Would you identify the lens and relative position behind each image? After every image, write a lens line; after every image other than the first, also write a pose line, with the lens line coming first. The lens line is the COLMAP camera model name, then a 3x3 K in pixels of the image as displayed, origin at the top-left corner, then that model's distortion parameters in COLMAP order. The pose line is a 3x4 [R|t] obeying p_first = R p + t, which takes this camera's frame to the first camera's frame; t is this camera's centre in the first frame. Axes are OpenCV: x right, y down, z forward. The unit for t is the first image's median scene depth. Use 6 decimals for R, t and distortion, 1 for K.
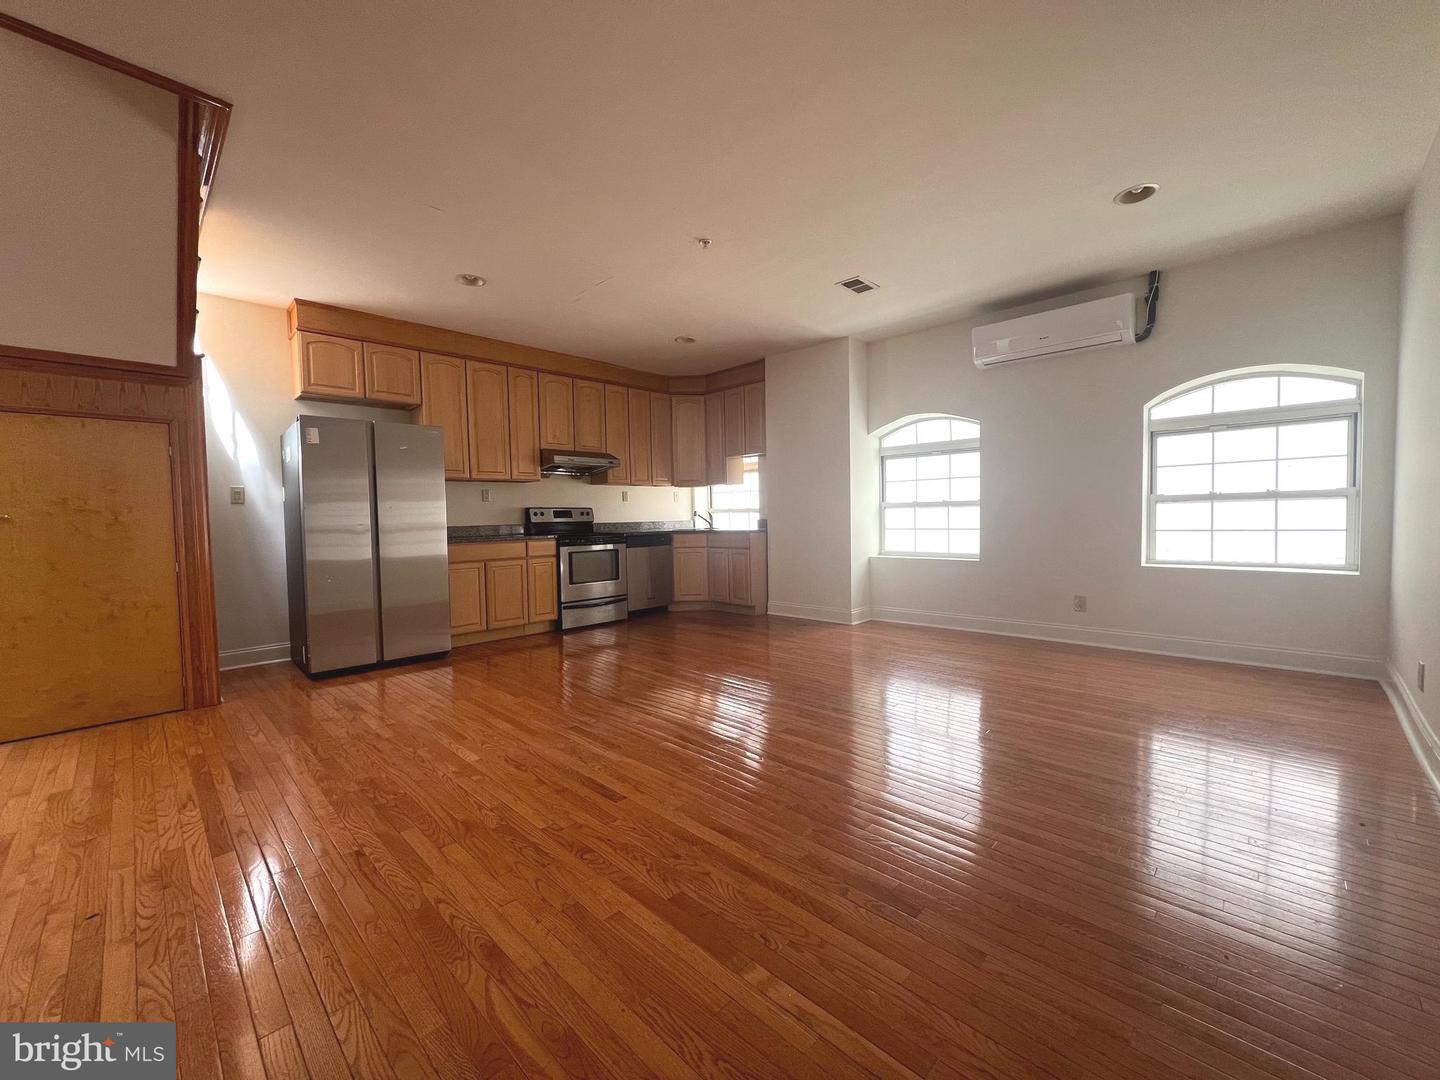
lens RADIAL K [[580.2, 0, 718.4], [0, 580.2, 542.9], [0, 0, 1]] dist [0.000074, -0.000429]
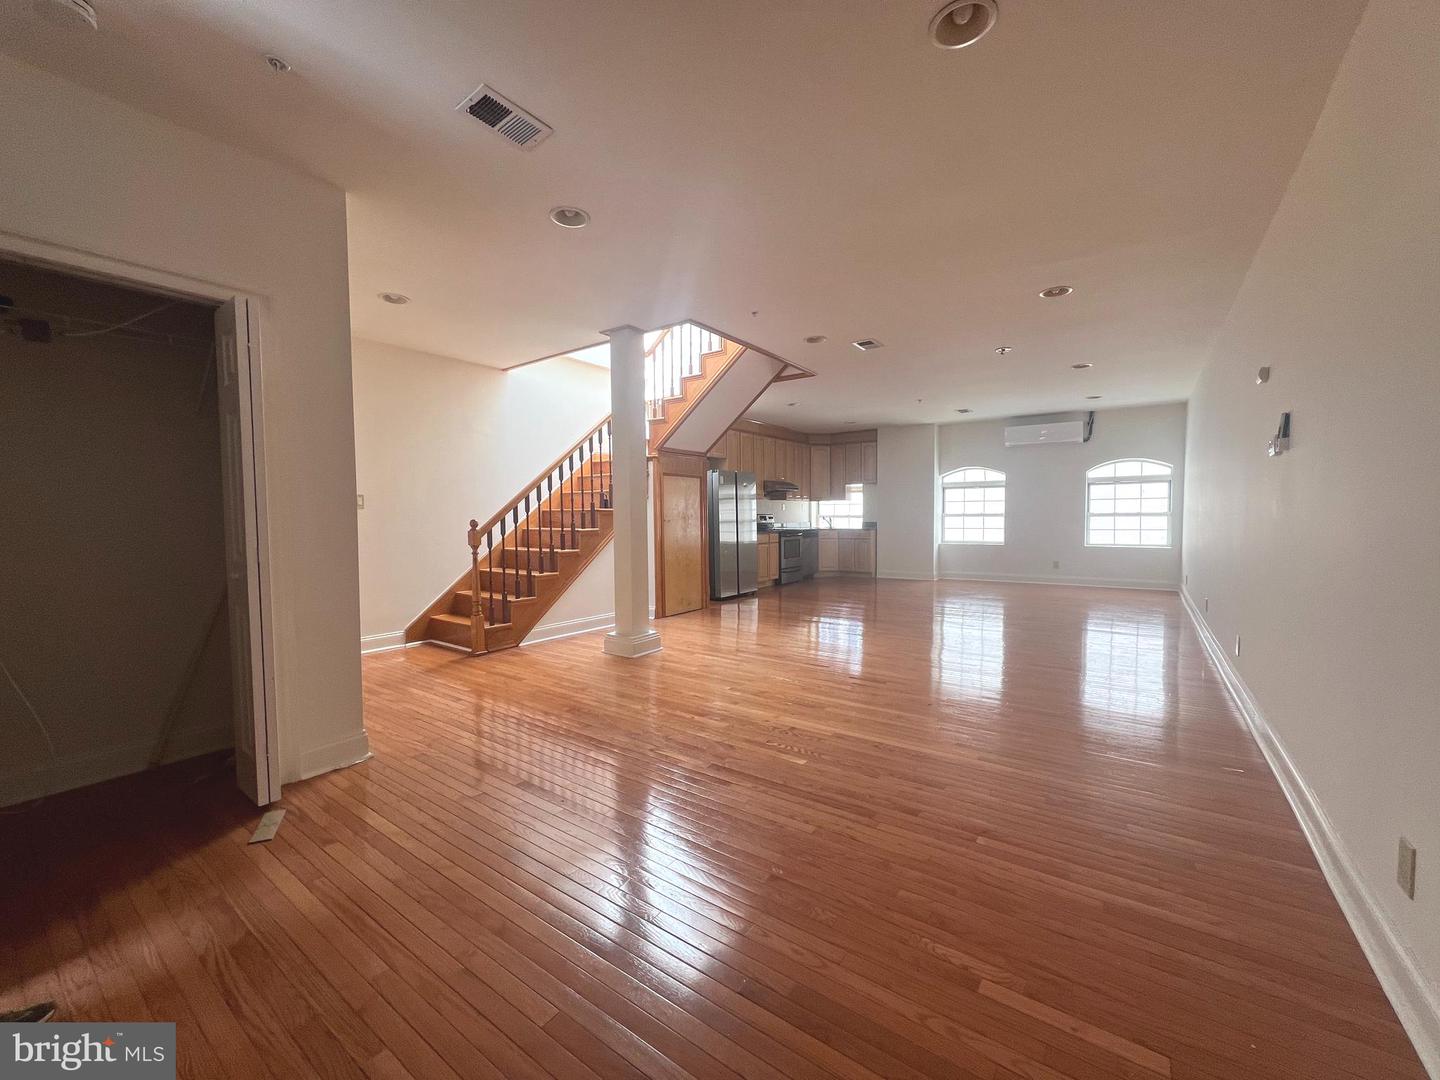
lens RADIAL K [[580.2, 0, 721.3], [0, 580.2, 540.0], [0, 0, 1]] dist [0.000074, -0.000429]
pose [[0.988002, 0.004556, 0.154377, -0.724005], [-0.003945, 0.999983, -0.004264, 0.024344], [-0.154394, 0.003604, 0.988003, -0.709190]]
